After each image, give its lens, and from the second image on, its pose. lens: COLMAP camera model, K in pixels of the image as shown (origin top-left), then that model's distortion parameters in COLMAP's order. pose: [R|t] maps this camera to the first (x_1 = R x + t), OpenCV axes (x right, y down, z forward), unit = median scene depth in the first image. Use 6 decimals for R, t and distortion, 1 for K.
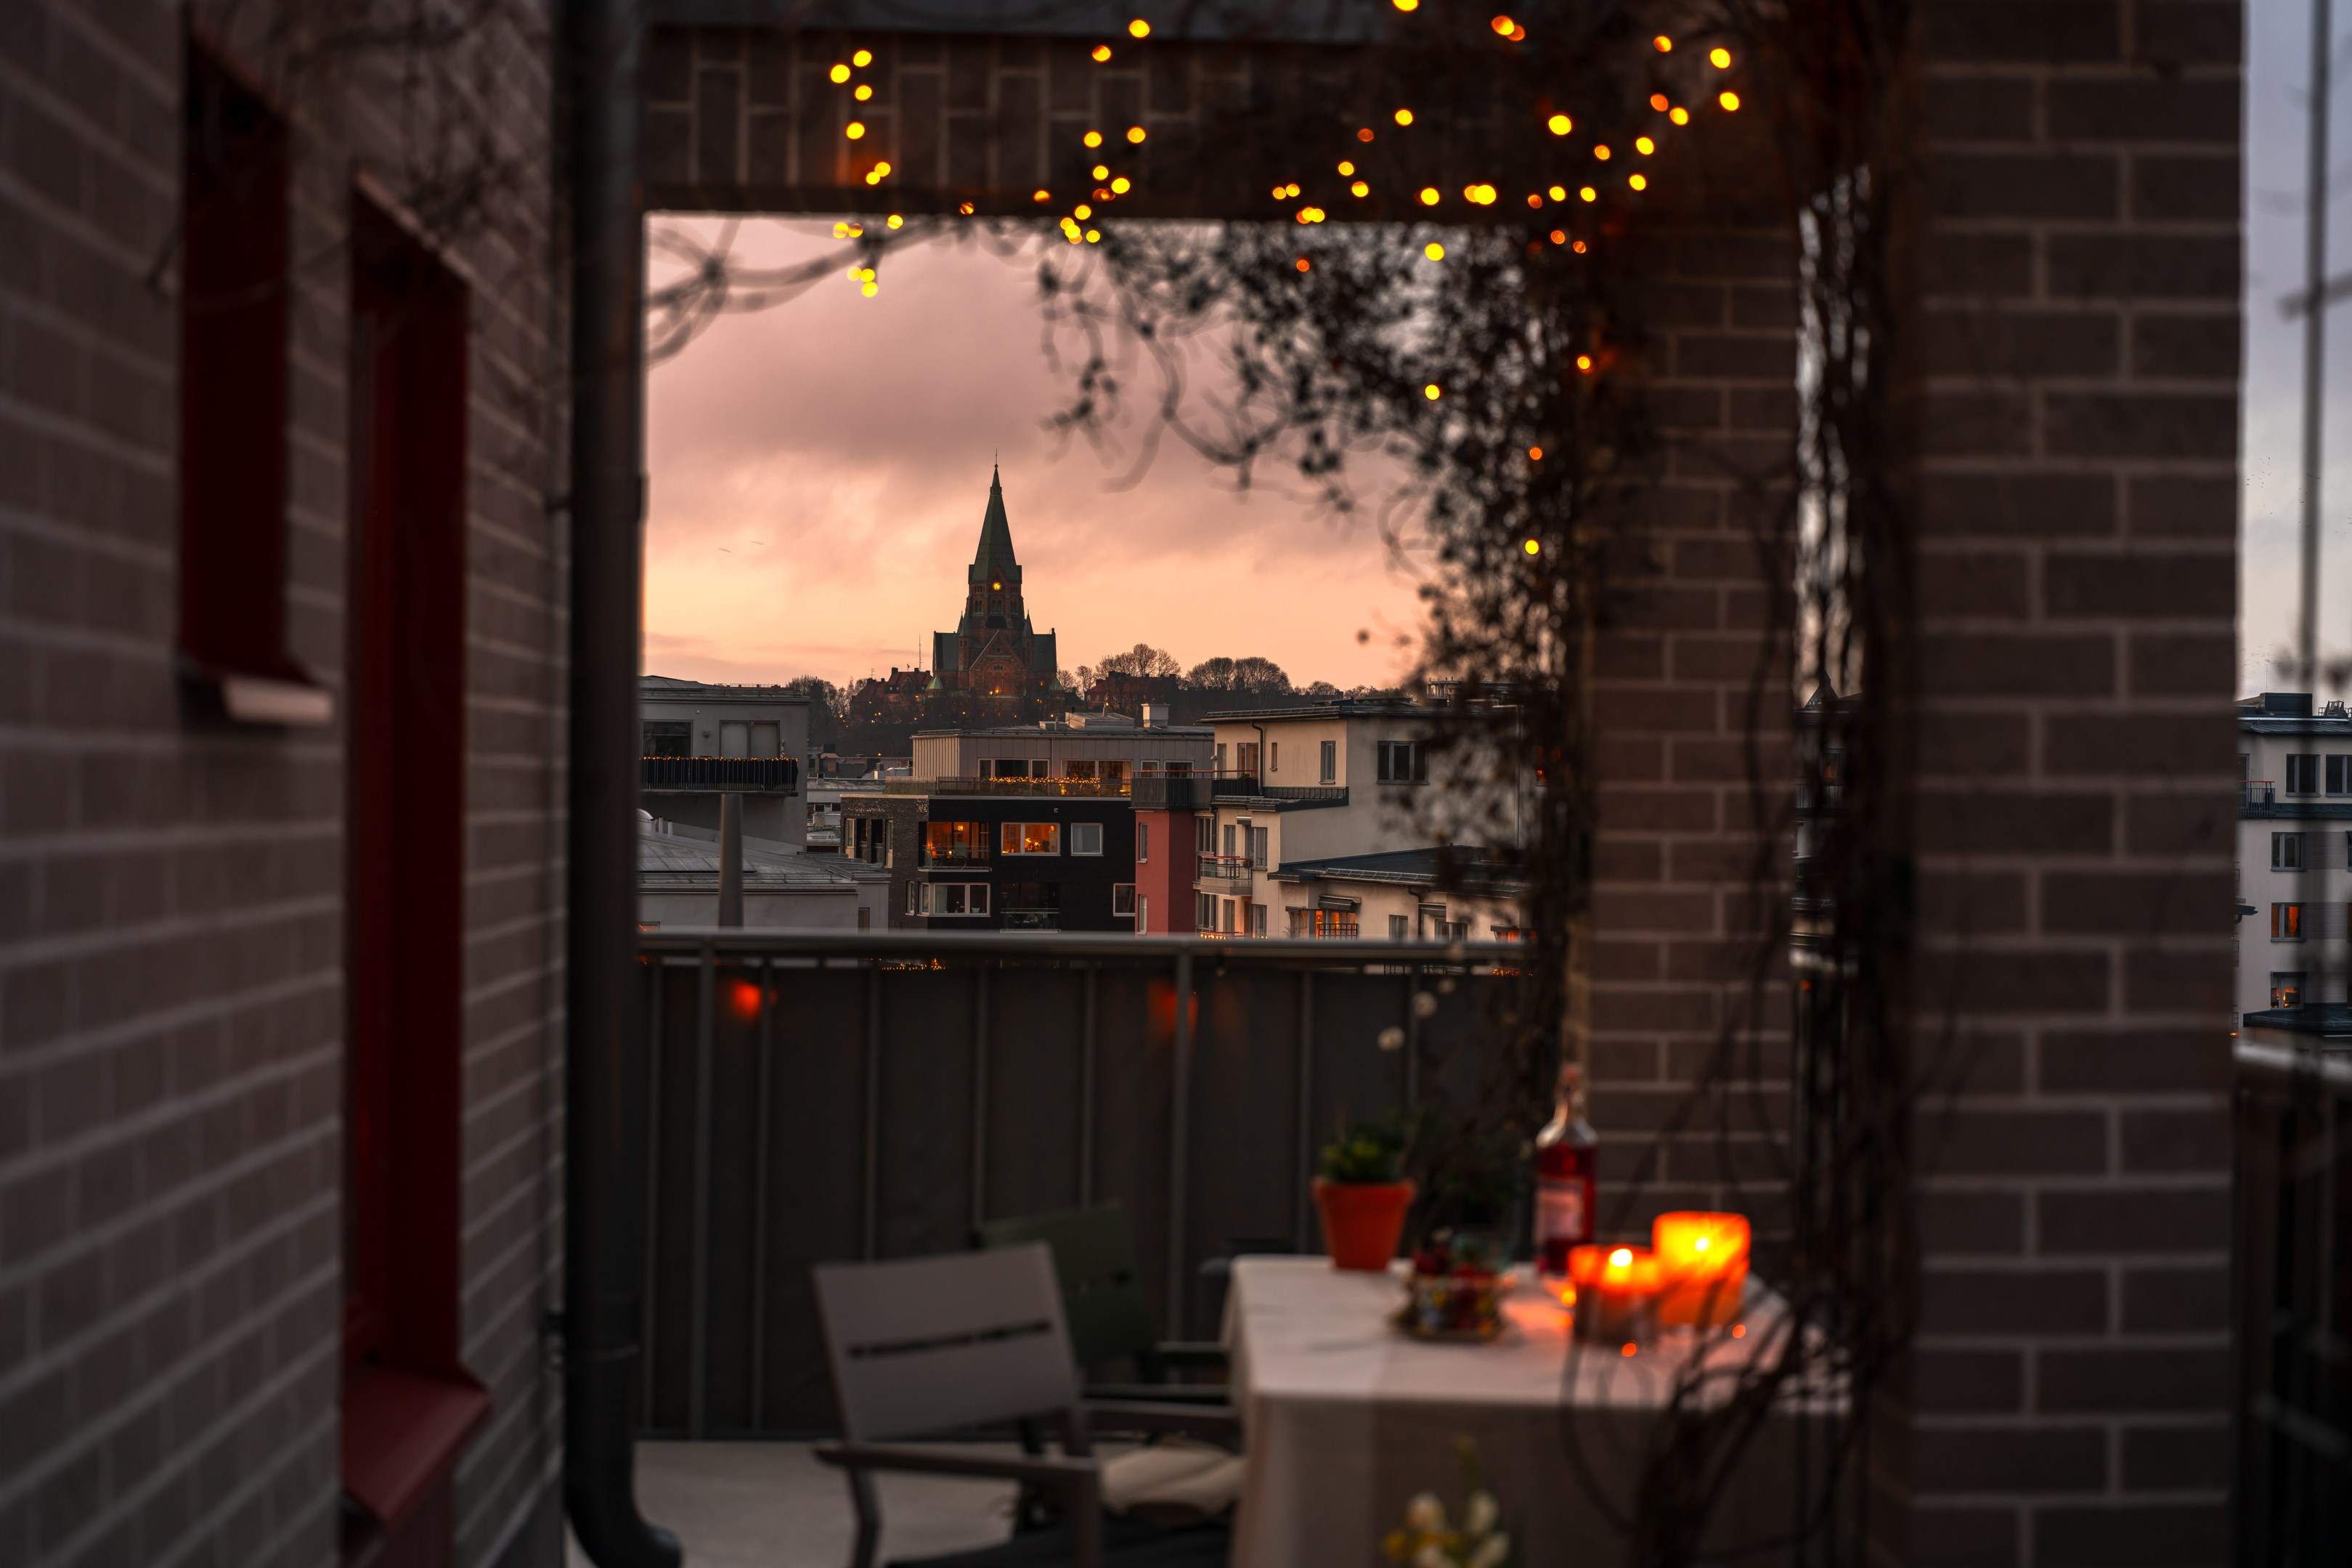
lens RADIAL K [[4134.3, 0, 1176.1], [0, 4134.3, 961.5], [0, 0, 1]] dist [-0.023023, -0.051318]
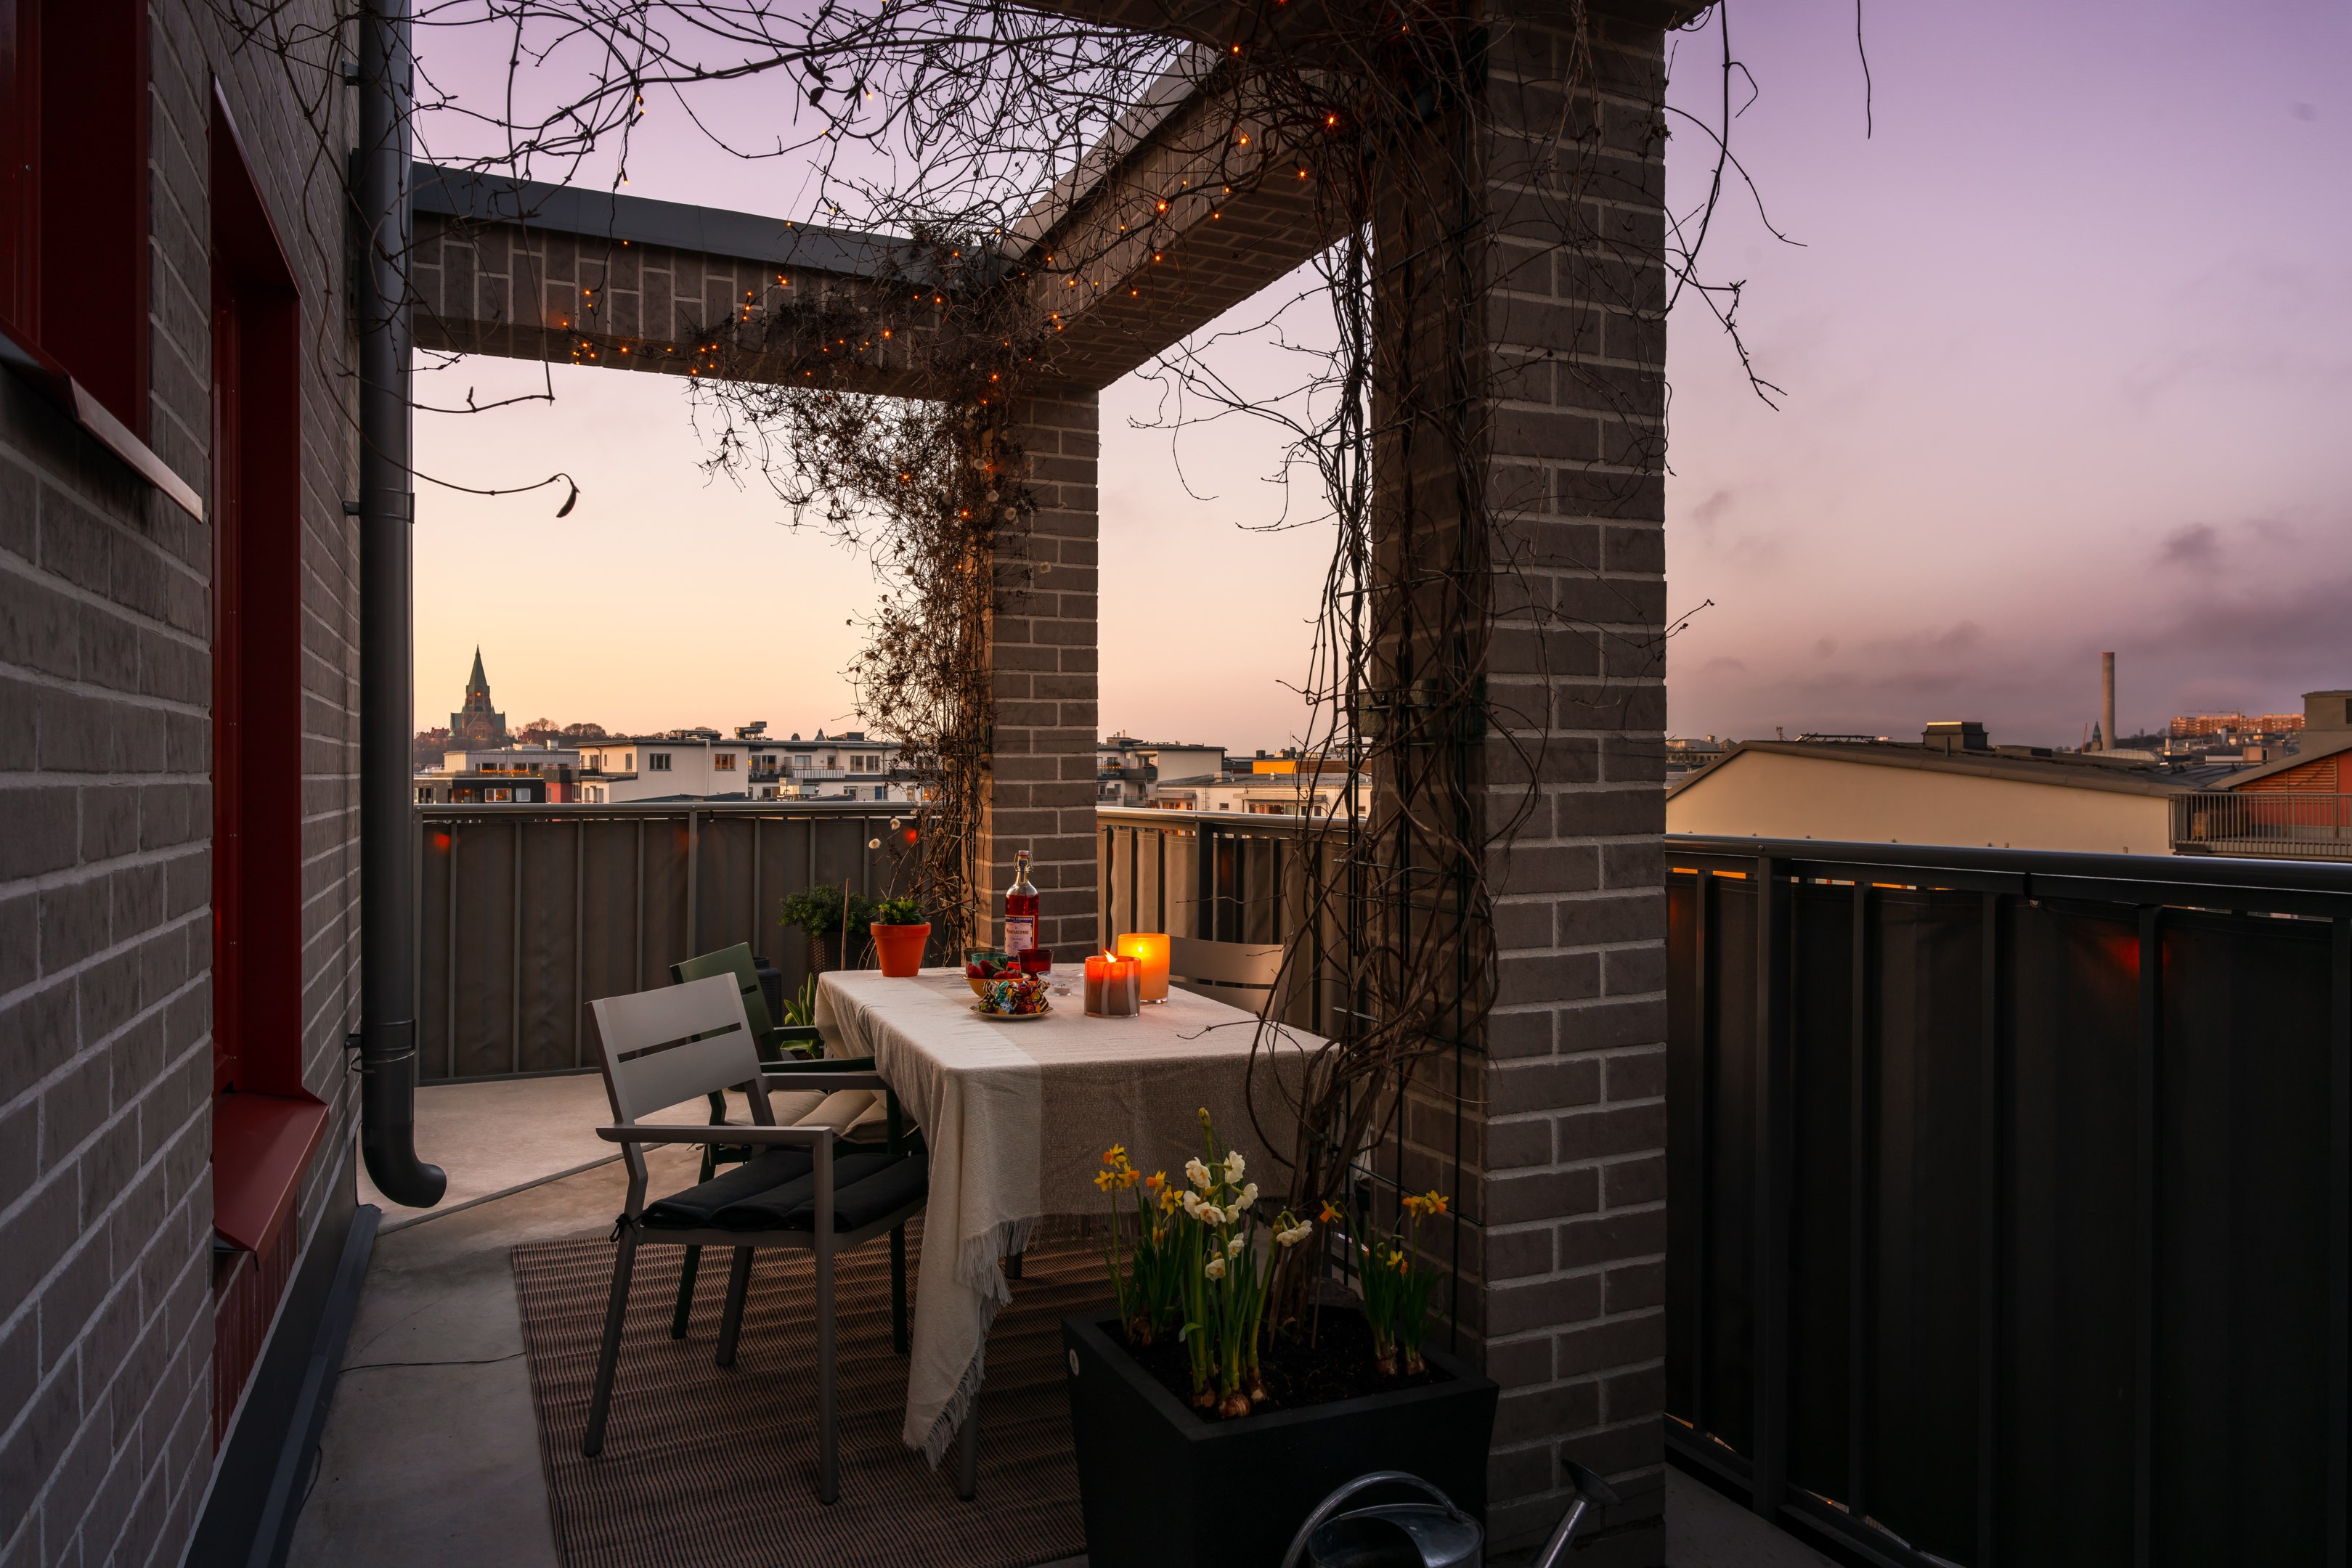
lens RADIAL K [[1523.6, 0, 1176.0], [0, 1523.6, 784.0], [0, 0, 1]] dist [0.001933, 0.002365]
pose [[0.926620, -0.012683, 0.375786, -0.077345], [0.025539, 0.999246, -0.029252, 0.016325], [-0.375131, 0.036703, 0.926245, 0.348226]]
